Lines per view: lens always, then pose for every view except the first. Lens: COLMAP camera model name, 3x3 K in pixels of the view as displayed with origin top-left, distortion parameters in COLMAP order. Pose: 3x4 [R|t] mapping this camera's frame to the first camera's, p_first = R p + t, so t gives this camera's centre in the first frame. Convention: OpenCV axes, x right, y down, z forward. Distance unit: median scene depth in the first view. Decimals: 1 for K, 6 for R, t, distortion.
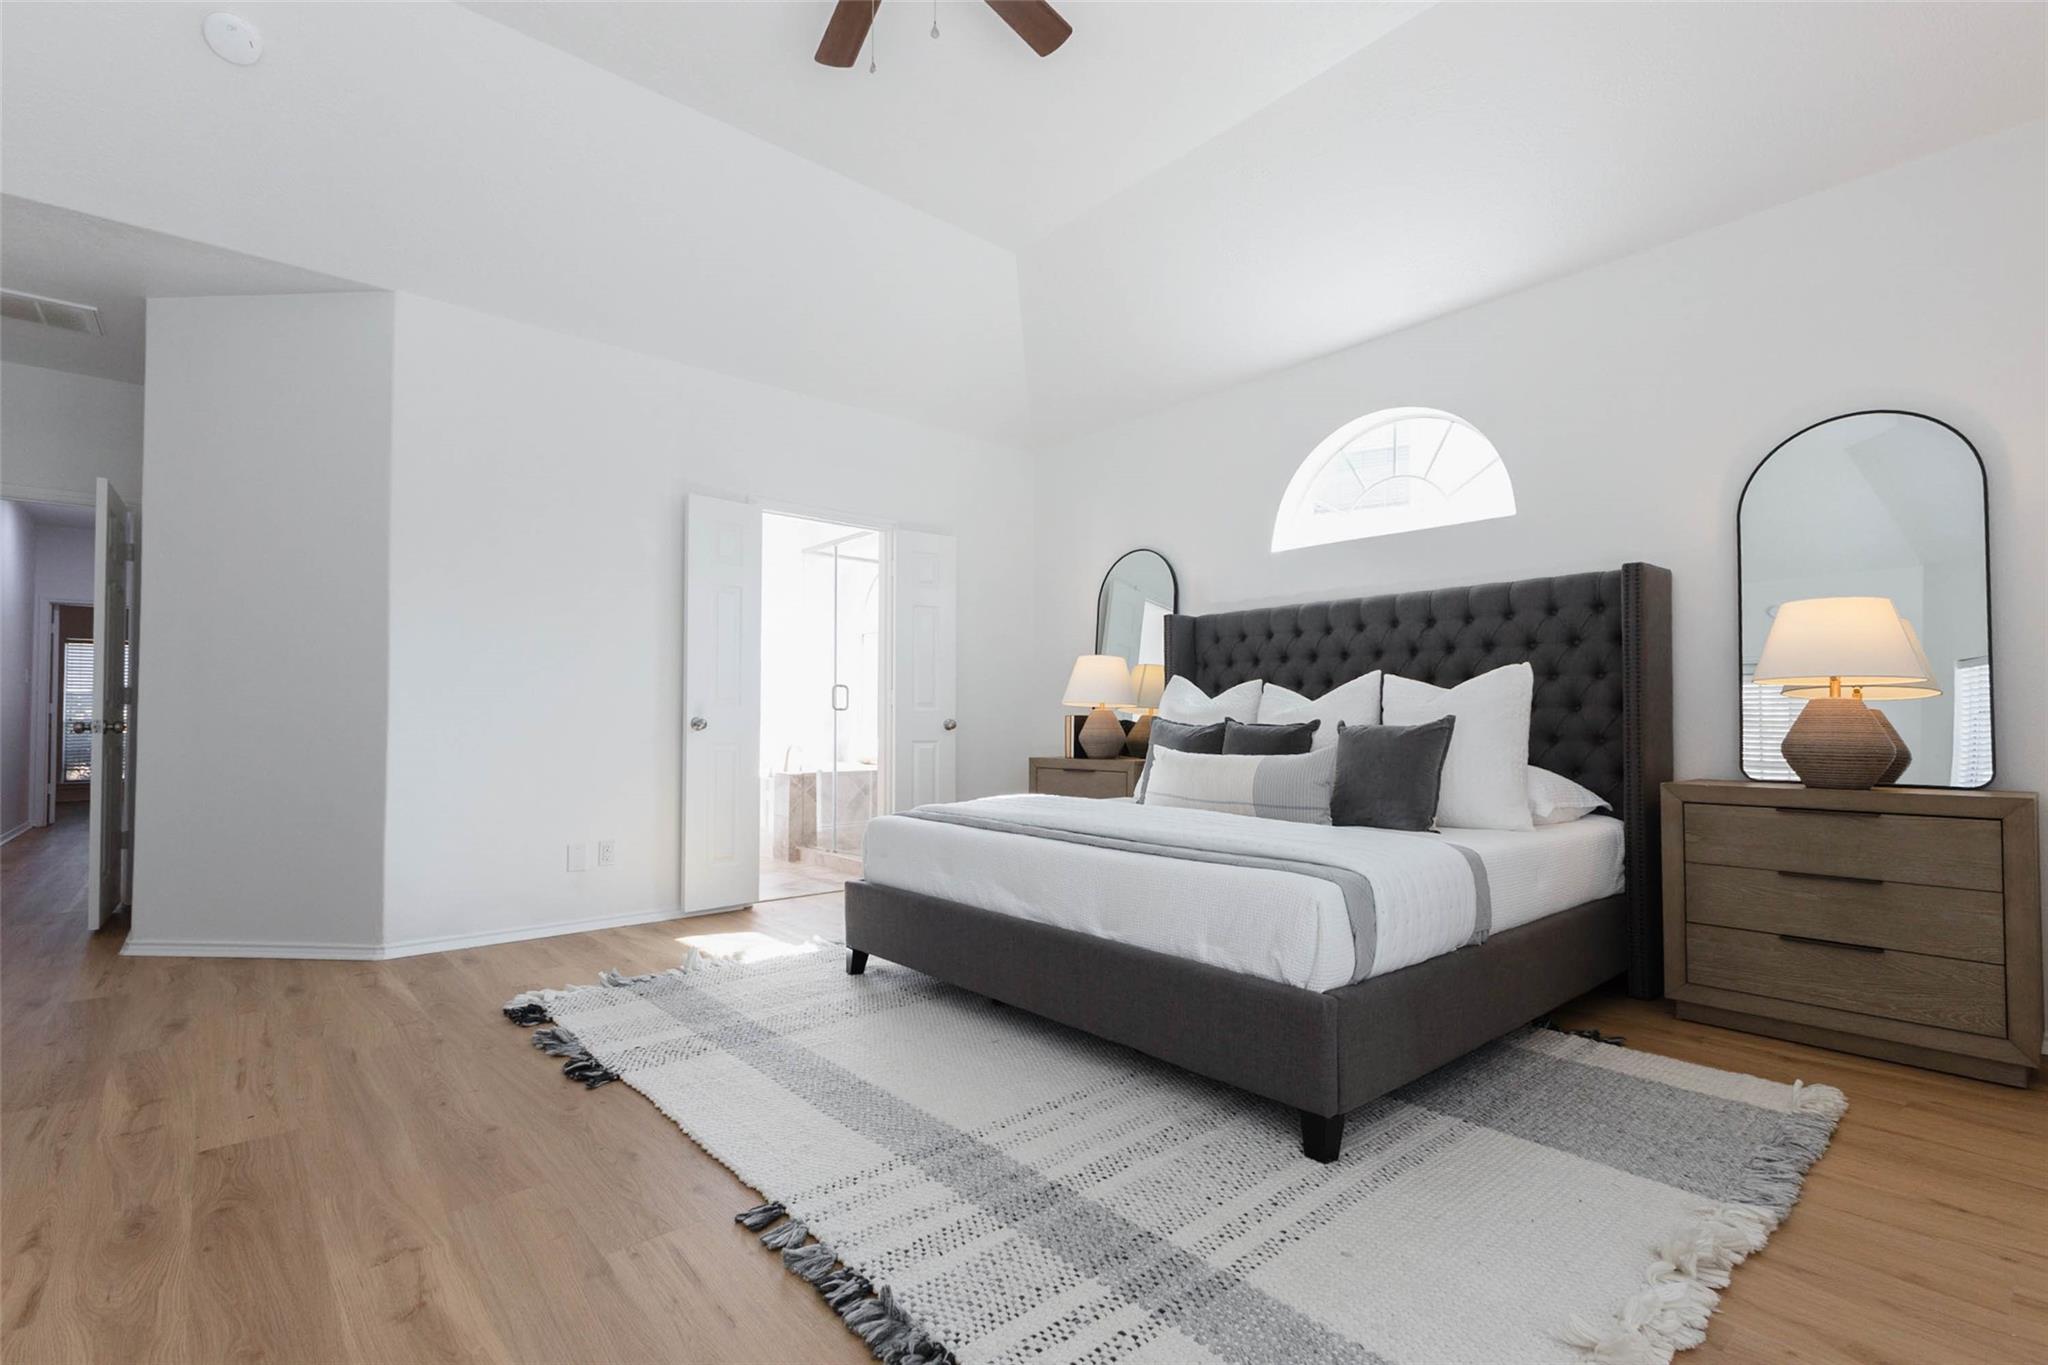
lens RADIAL K [[909.6, 0, 1022.3], [0, 909.6, 703.0], [0, 0, 1]] dist [0.013433, -0.000649]
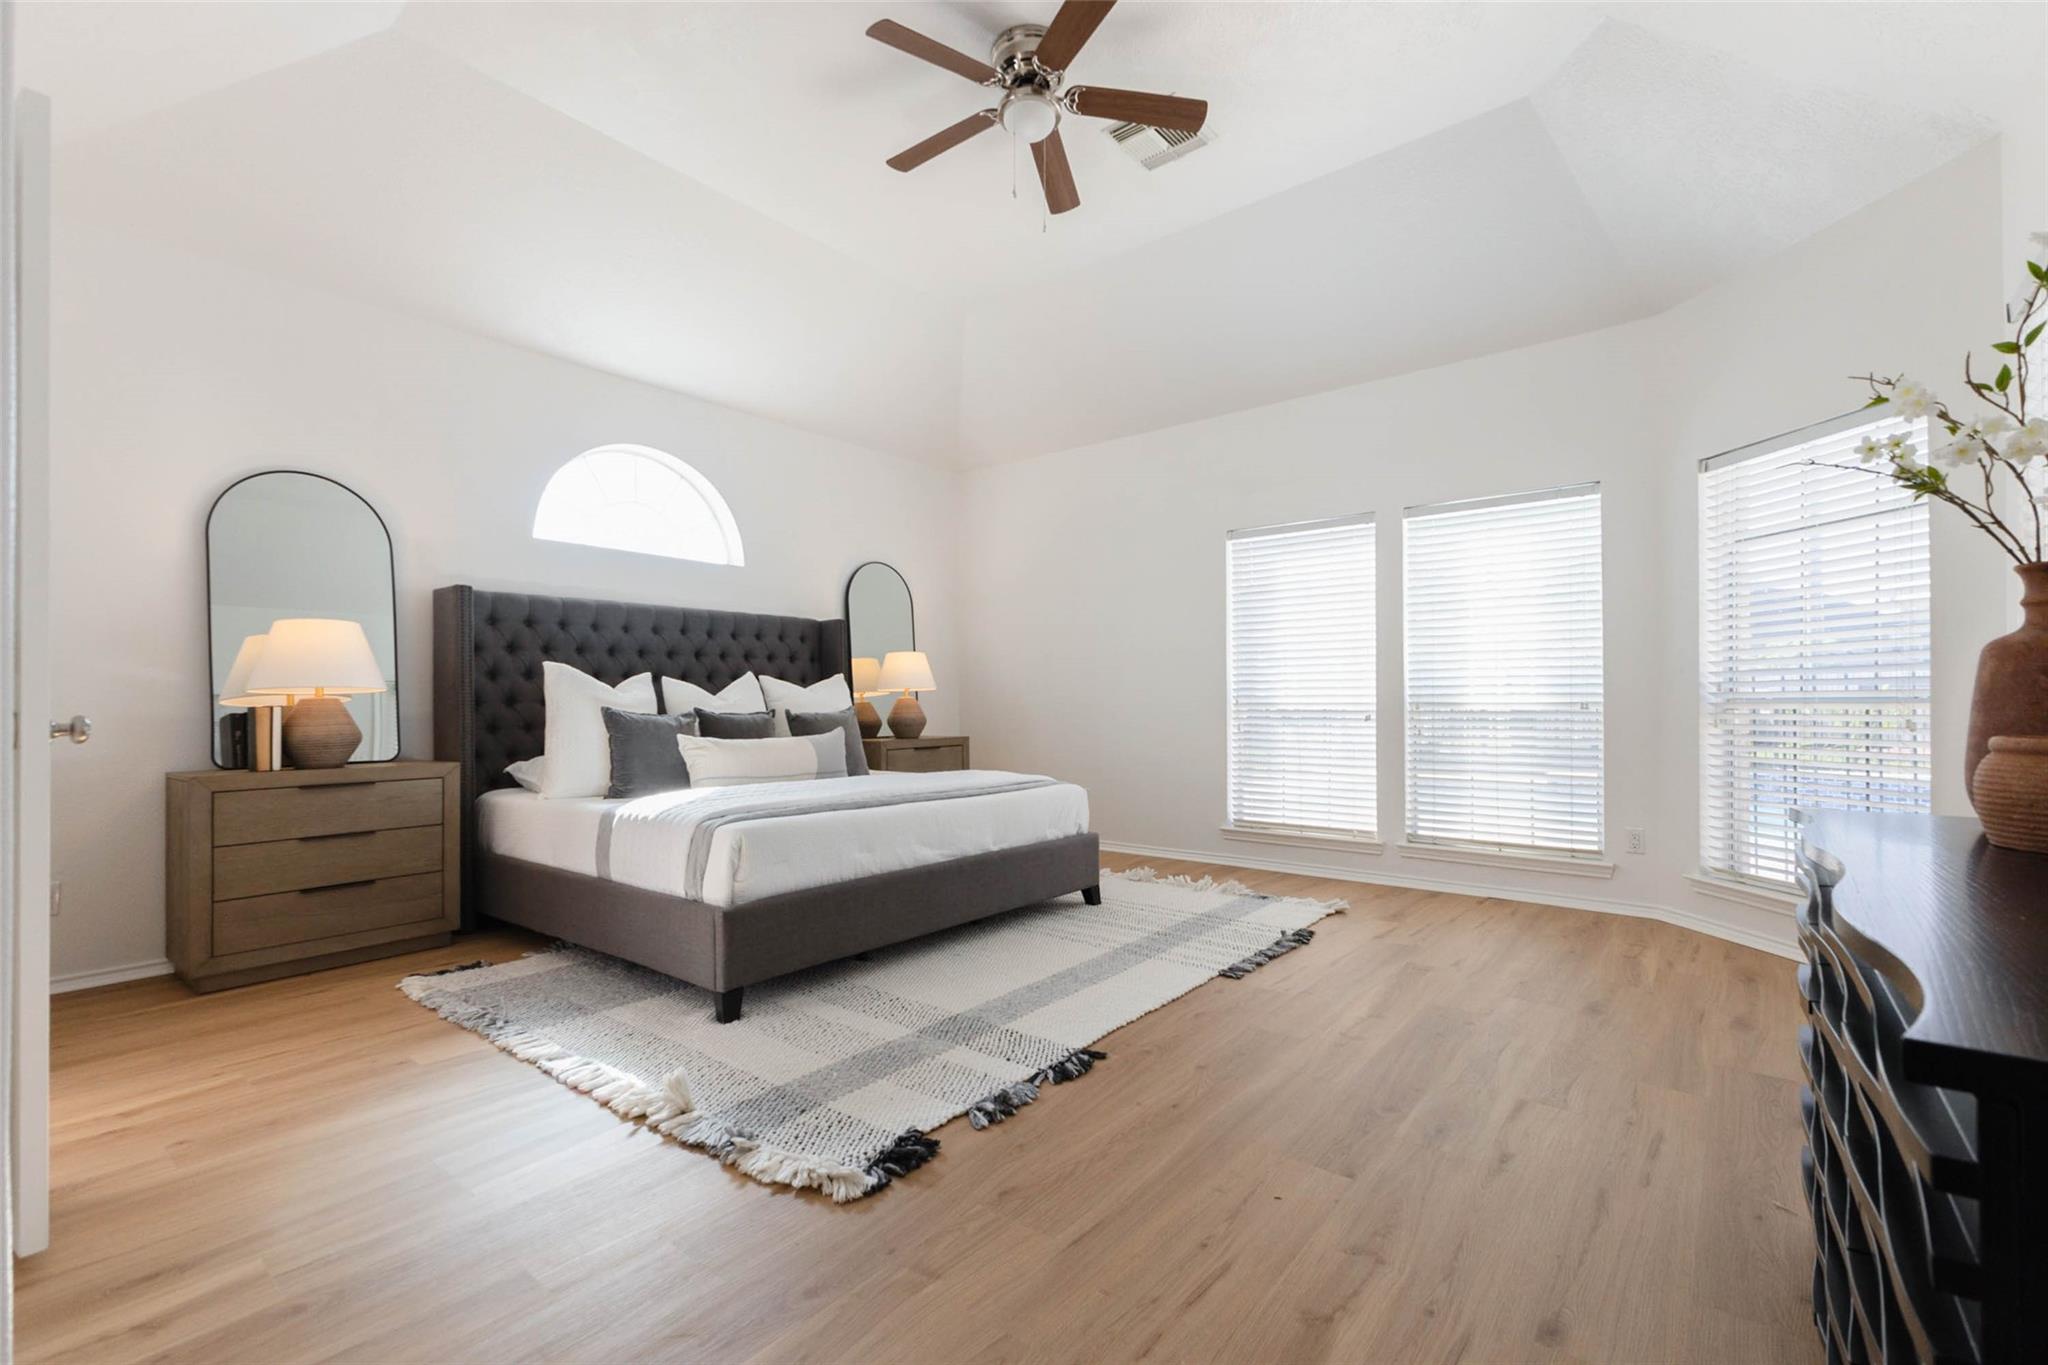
lens RADIAL K [[909.6, 0, 1021.9], [0, 909.6, 690.2], [0, 0, 1]] dist [0.013433, -0.000649]
pose [[-0.176351, 0.018422, 0.984155, -1.486758], [-0.016909, 0.999621, -0.021742, 0.021568], [-0.984182, -0.020476, -0.175973, 1.276396]]
